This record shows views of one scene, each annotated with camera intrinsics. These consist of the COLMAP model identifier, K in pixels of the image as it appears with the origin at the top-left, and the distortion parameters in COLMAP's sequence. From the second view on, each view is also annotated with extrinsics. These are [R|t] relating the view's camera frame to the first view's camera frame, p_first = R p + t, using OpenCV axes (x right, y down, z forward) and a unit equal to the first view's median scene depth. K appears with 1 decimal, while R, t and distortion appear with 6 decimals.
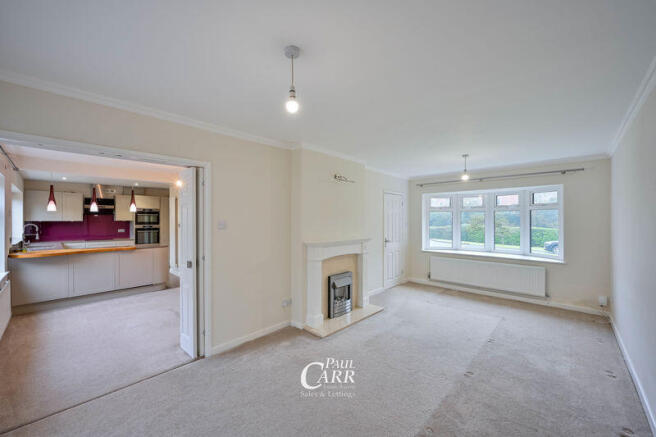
lens RADIAL K [[261.2, 0, 325.6], [0, 261.2, 218.7], [0, 0, 1]] dist [0.001122, 0.000243]
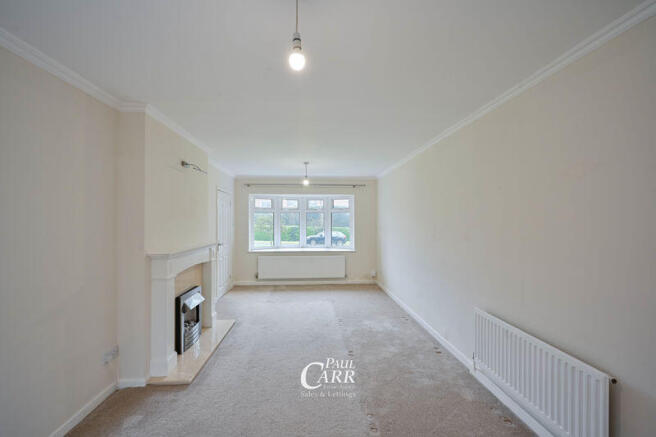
lens RADIAL K [[261.2, 0, 325.6], [0, 261.2, 218.7], [0, 0, 1]] dist [0.001122, 0.000243]
pose [[0.672269, 0.002785, 0.740302, -0.229266], [-0.001441, 0.999996, -0.002452, 0.000405], [-0.740305, 0.000582, 0.672270, 0.178973]]
